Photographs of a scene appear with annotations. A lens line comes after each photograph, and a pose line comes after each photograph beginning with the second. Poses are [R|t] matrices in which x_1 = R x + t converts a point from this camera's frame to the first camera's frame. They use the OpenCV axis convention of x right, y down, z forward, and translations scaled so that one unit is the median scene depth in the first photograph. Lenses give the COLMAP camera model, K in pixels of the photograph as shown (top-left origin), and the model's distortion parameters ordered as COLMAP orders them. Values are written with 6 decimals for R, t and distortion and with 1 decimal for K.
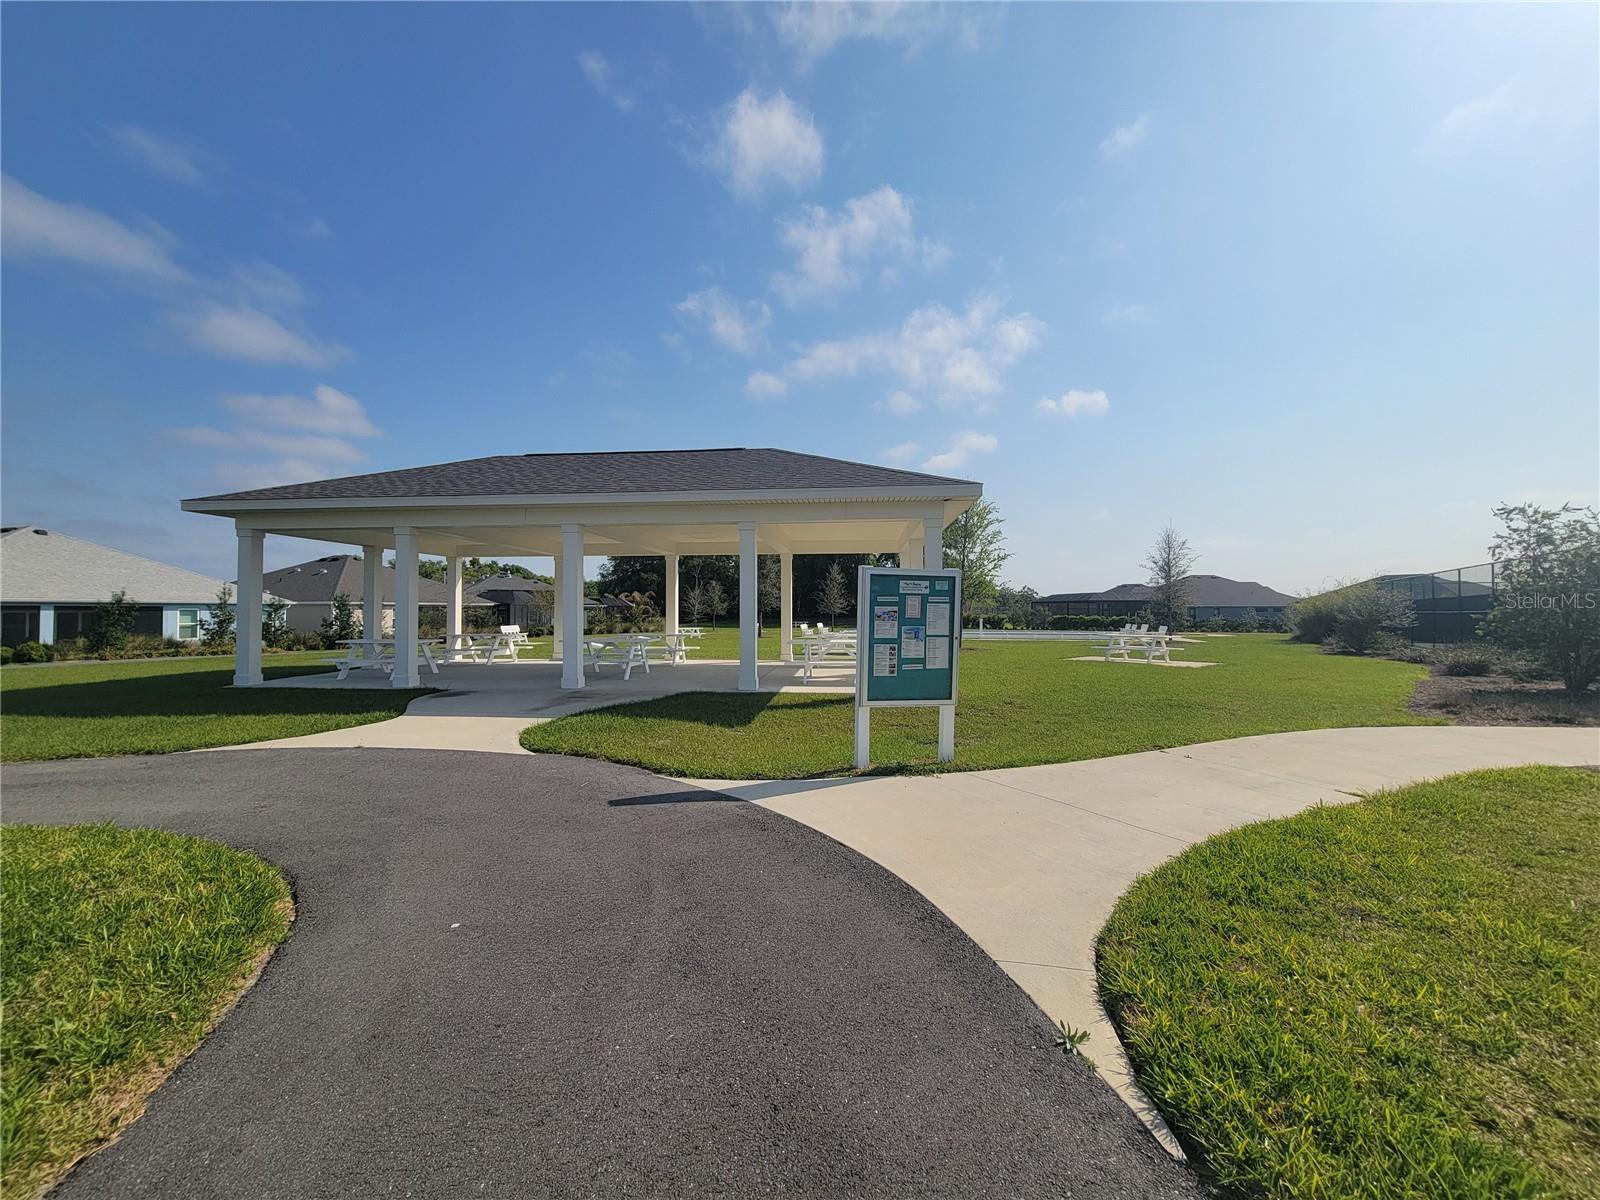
lens RADIAL K [[675.7, 0, 793.1], [0, 675.7, 603.2], [0, 0, 1]] dist [0.003928, 0.000178]
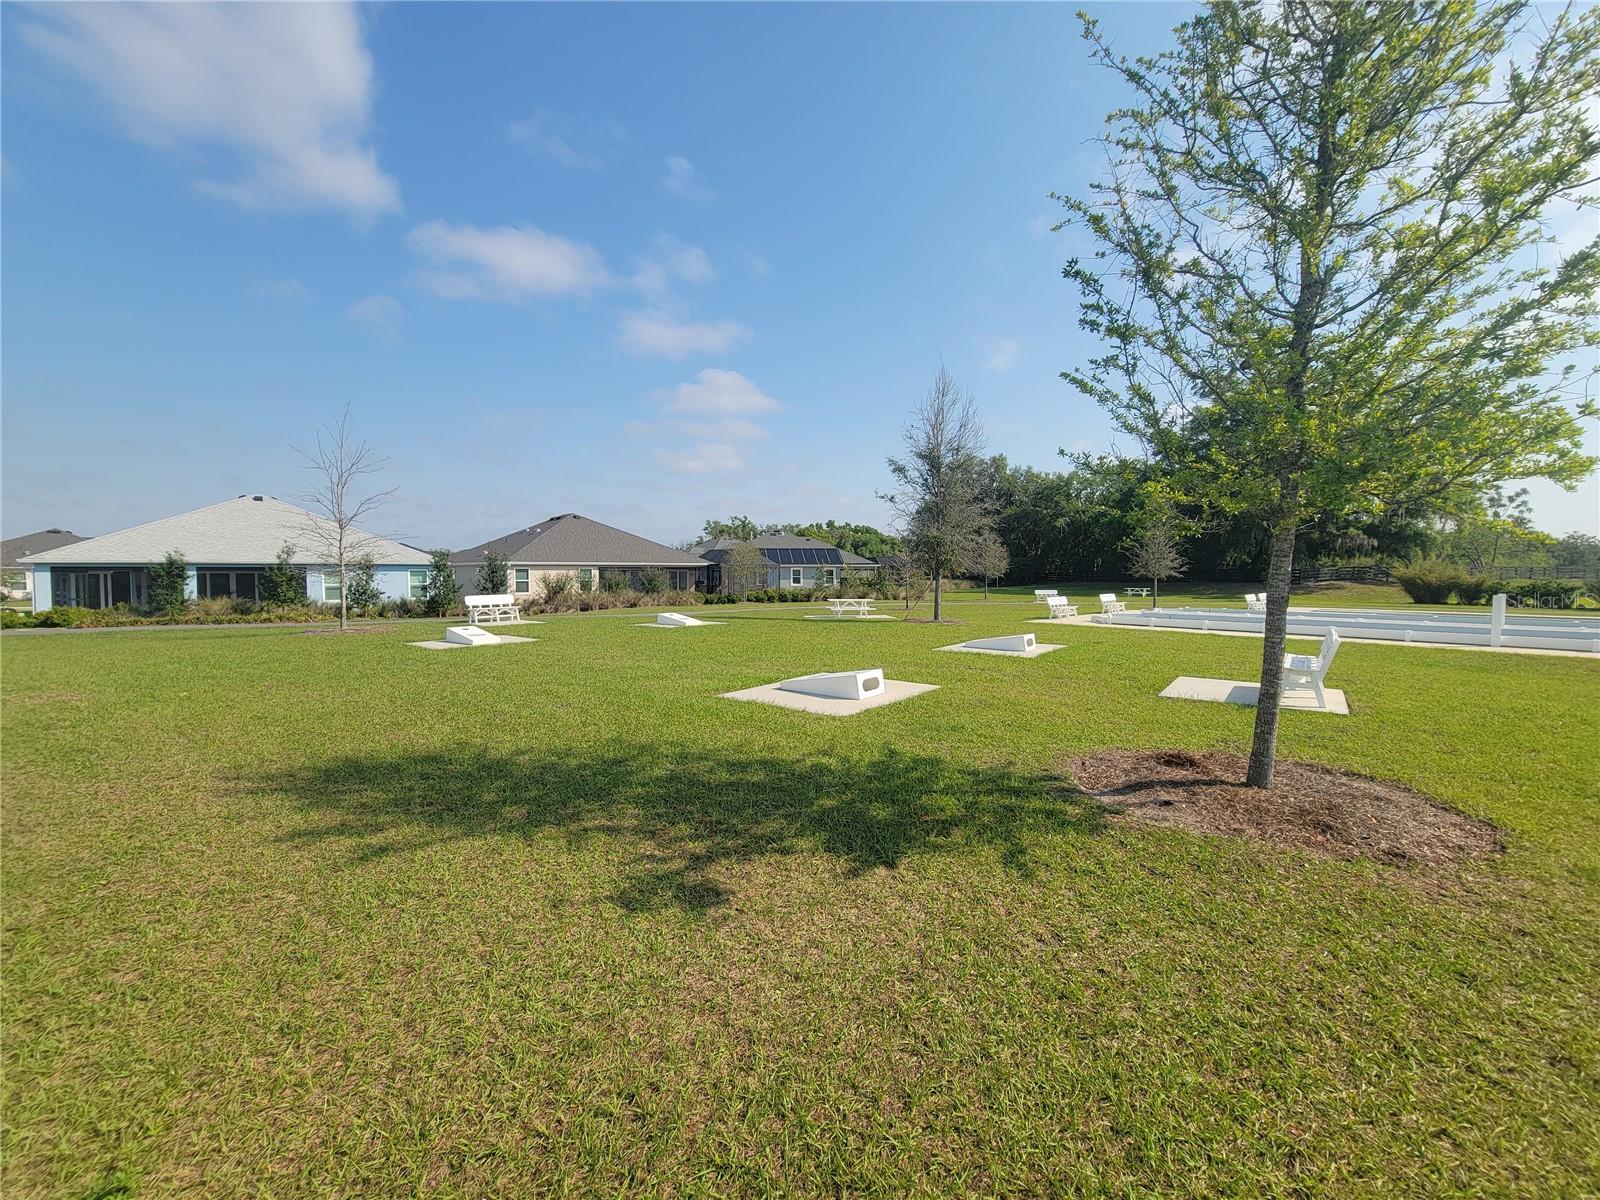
lens RADIAL K [[675.7, 0, 800.9], [0, 675.7, 611.1], [0, 0, 1]] dist [0.003928, 0.000178]
pose [[0.844435, 0.033630, -0.534602, 0.175116], [0.004202, 0.997581, 0.069391, 0.002576], [0.535642, -0.060842, 0.842250, 0.460336]]
